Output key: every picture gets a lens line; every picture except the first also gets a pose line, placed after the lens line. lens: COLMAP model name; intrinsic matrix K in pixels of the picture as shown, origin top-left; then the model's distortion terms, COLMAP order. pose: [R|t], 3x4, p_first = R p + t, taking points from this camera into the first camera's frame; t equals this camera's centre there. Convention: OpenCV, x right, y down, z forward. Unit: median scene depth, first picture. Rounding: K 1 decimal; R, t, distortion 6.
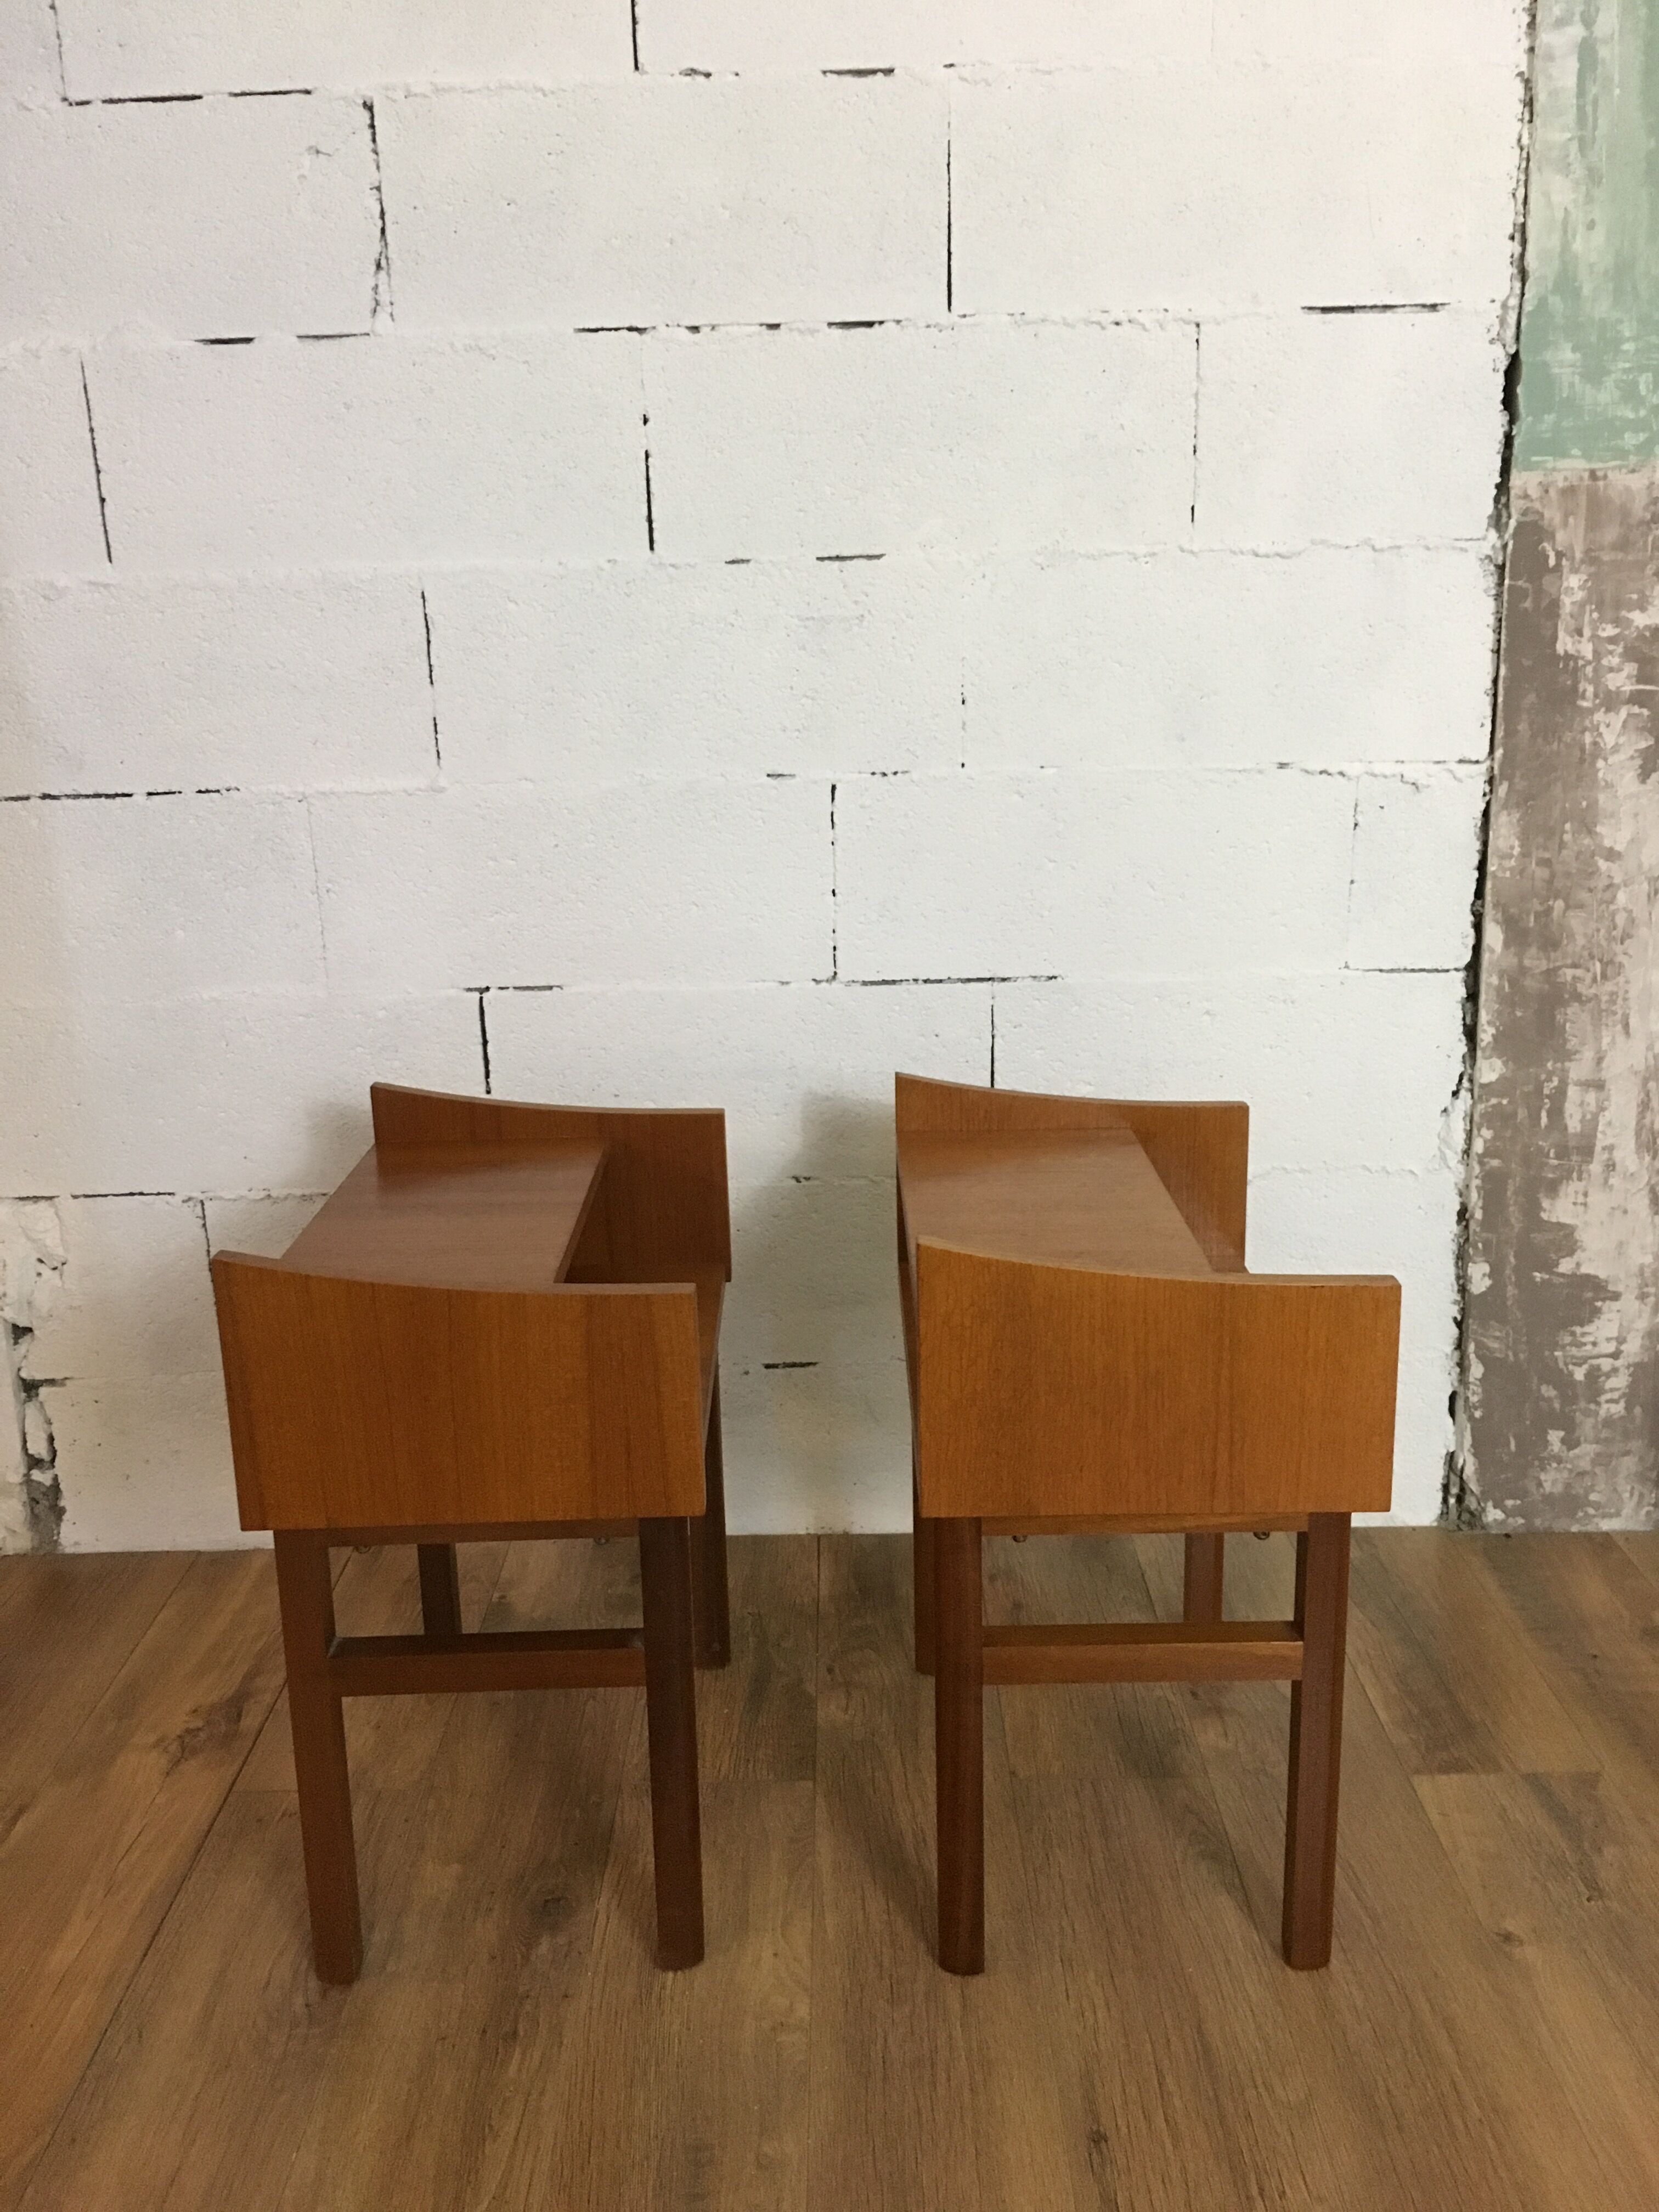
lens RADIAL K [[1863.1, 0, 821.4], [0, 1863.1, 1101.6], [0, 0, 1]] dist [0.082061, -0.119255]
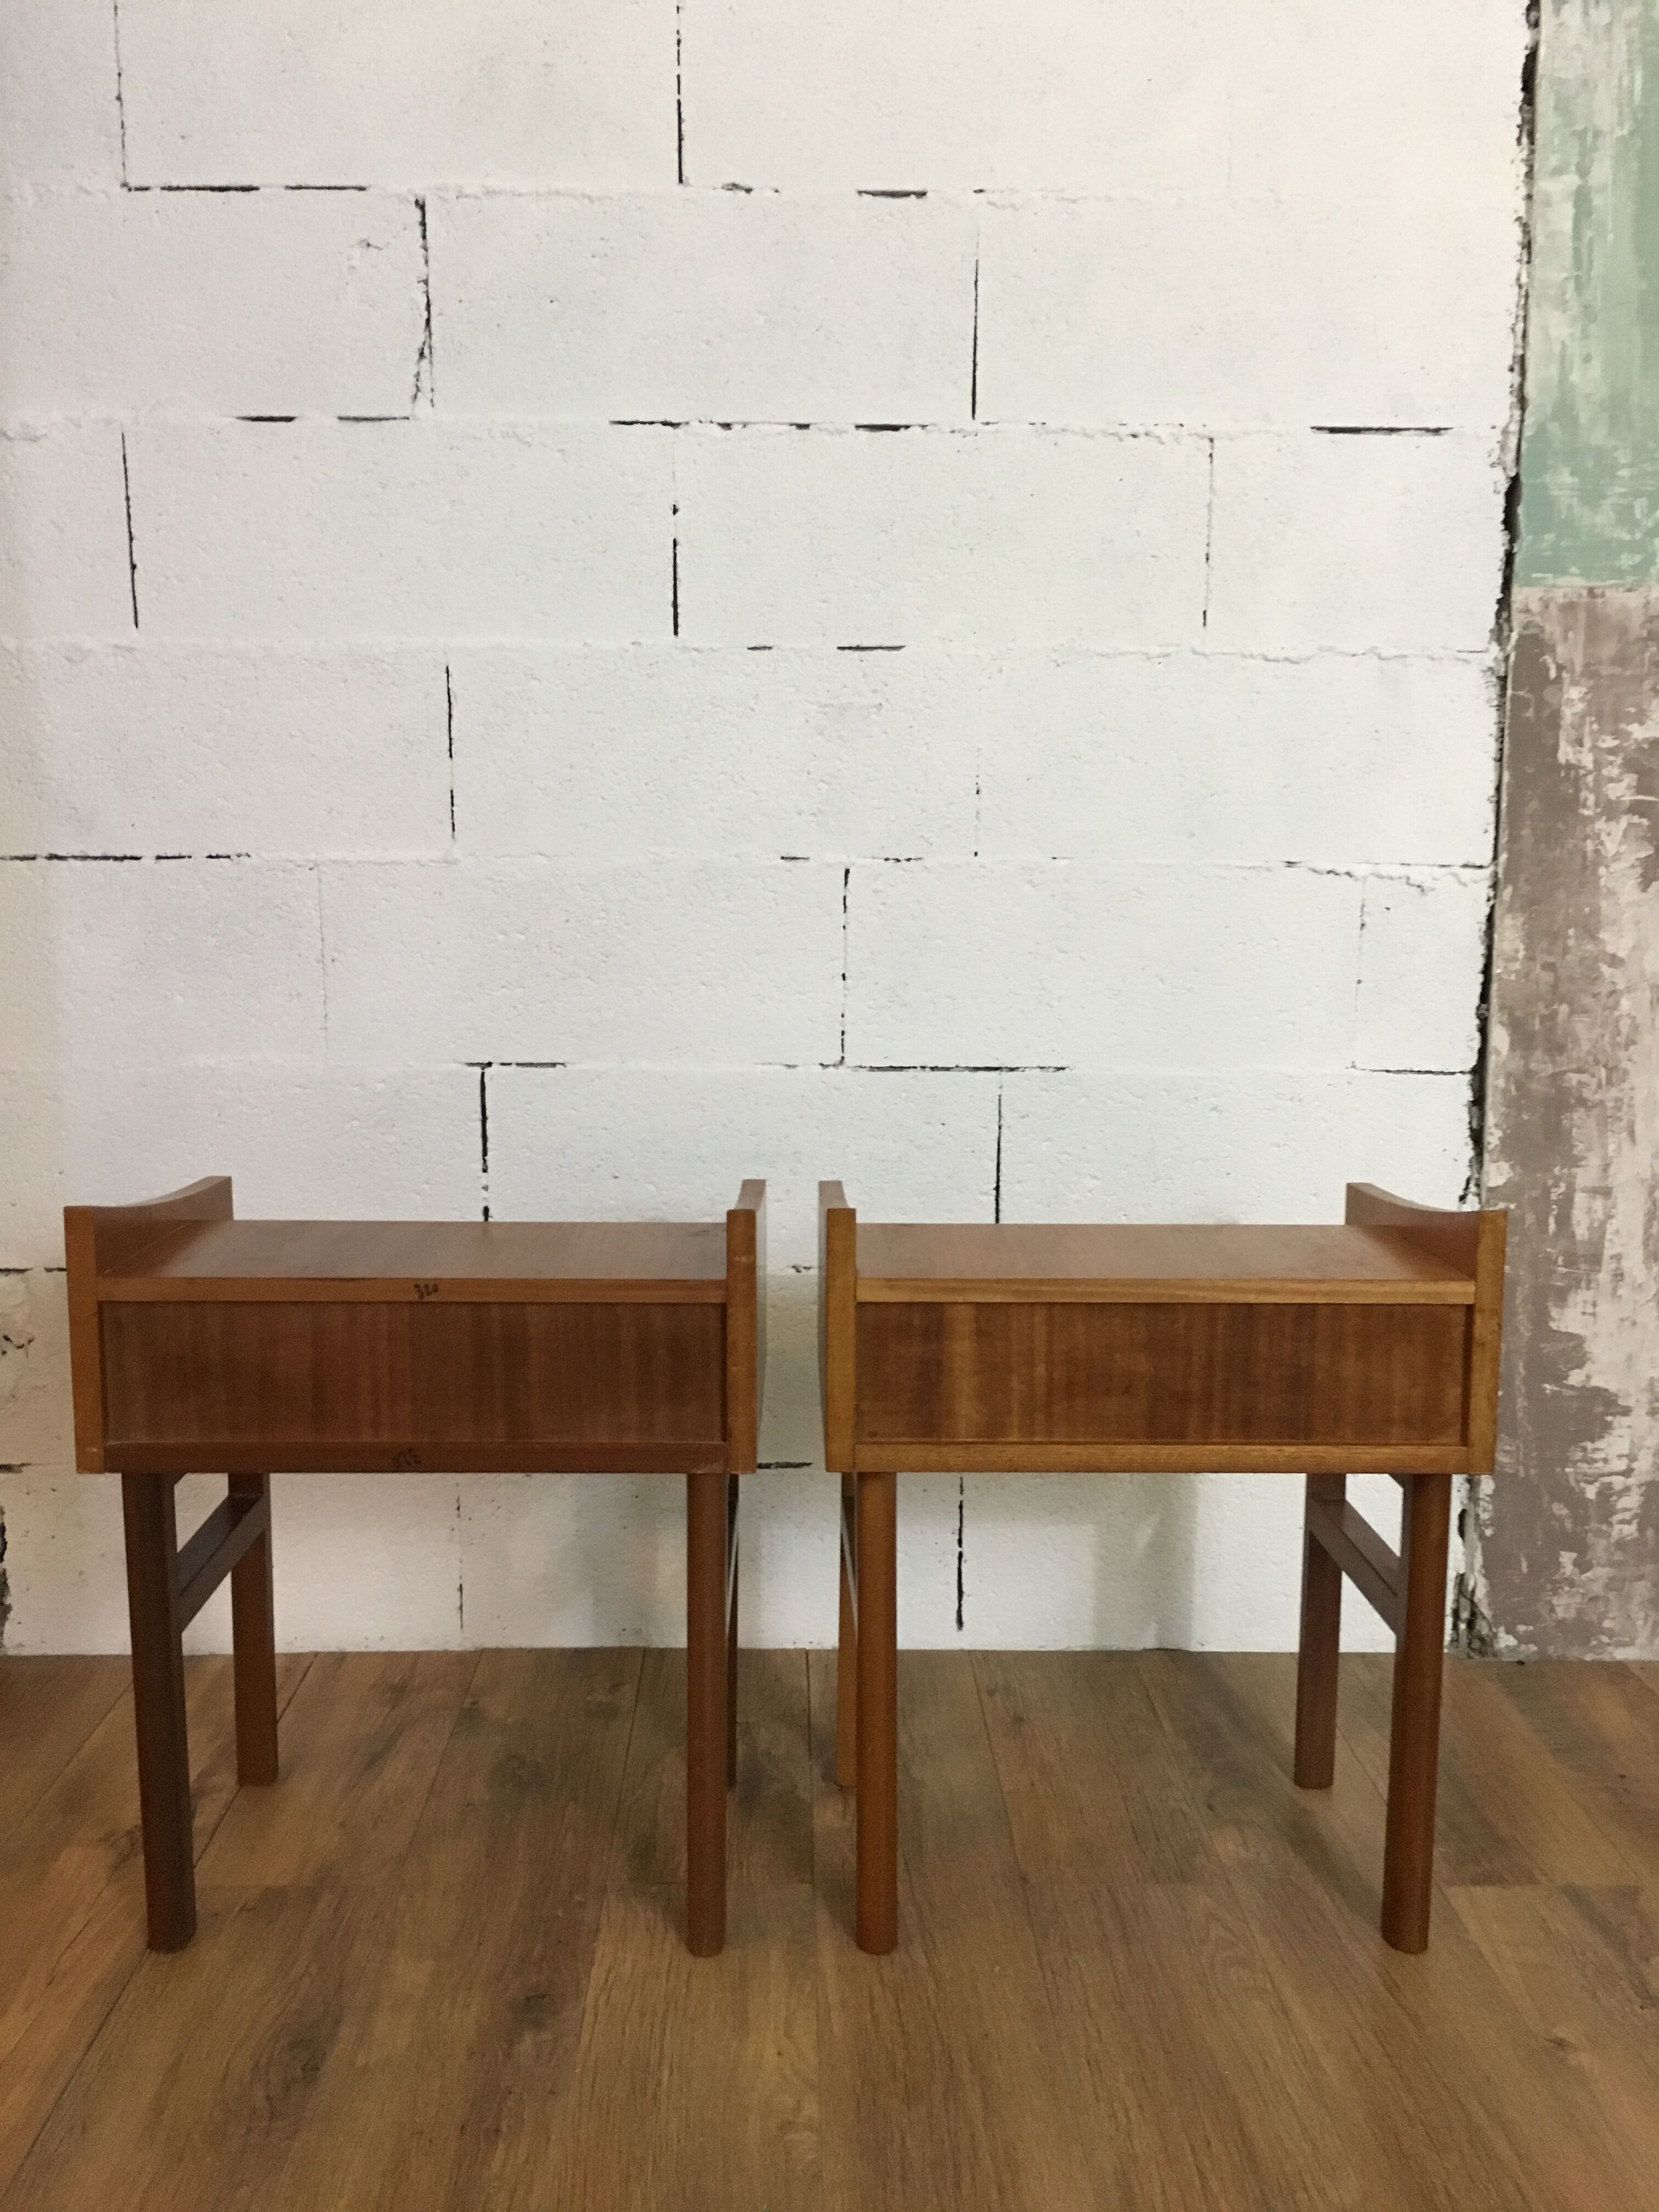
lens RADIAL K [[1863.1, 0, 816.2], [0, 1863.1, 1106.7], [0, 0, 1]] dist [0.082061, -0.119255]
pose [[0.999199, 0.028444, 0.028140, -0.035681], [-0.024935, 0.992697, -0.118030, 0.078391], [-0.031292, 0.117234, 0.992611, 0.019924]]
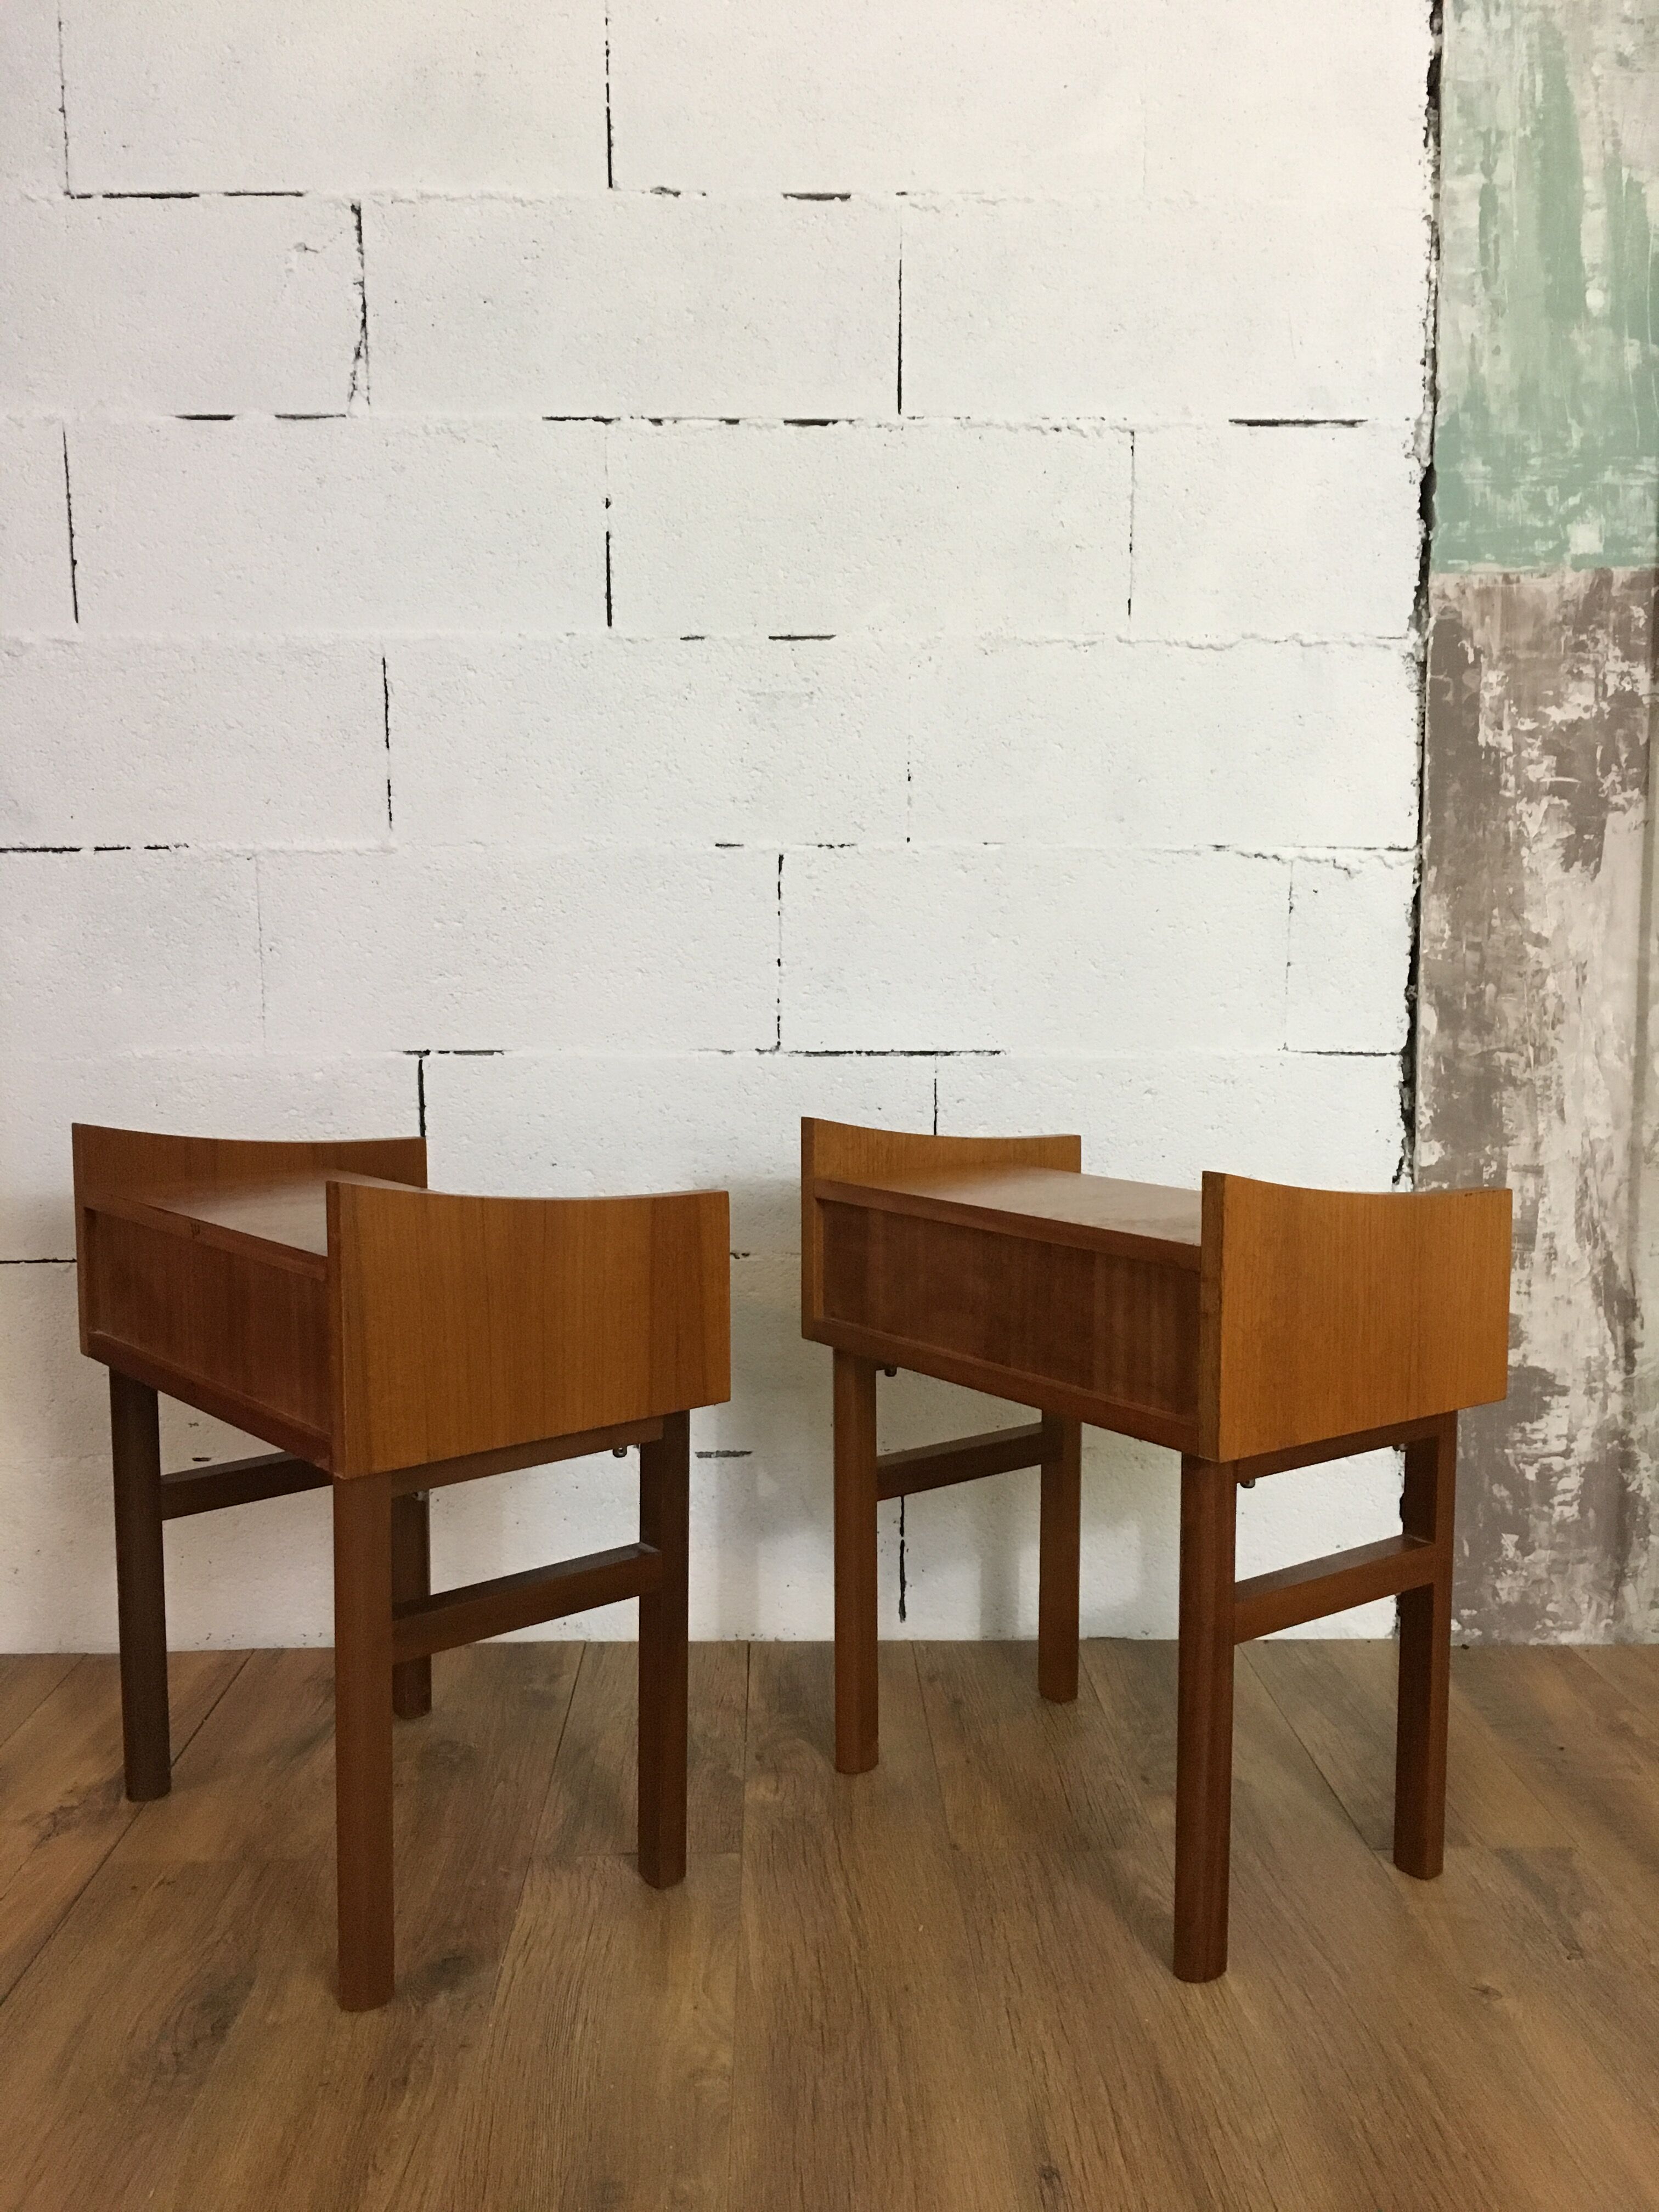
lens RADIAL K [[1863.1, 0, 817.1], [0, 1863.1, 1107.0], [0, 0, 1]] dist [0.082061, -0.119255]
pose [[0.999266, 0.021457, 0.031739, -0.003137], [-0.016170, 0.987254, -0.158331, 0.129384], [-0.034732, 0.157701, 0.986876, 0.020179]]
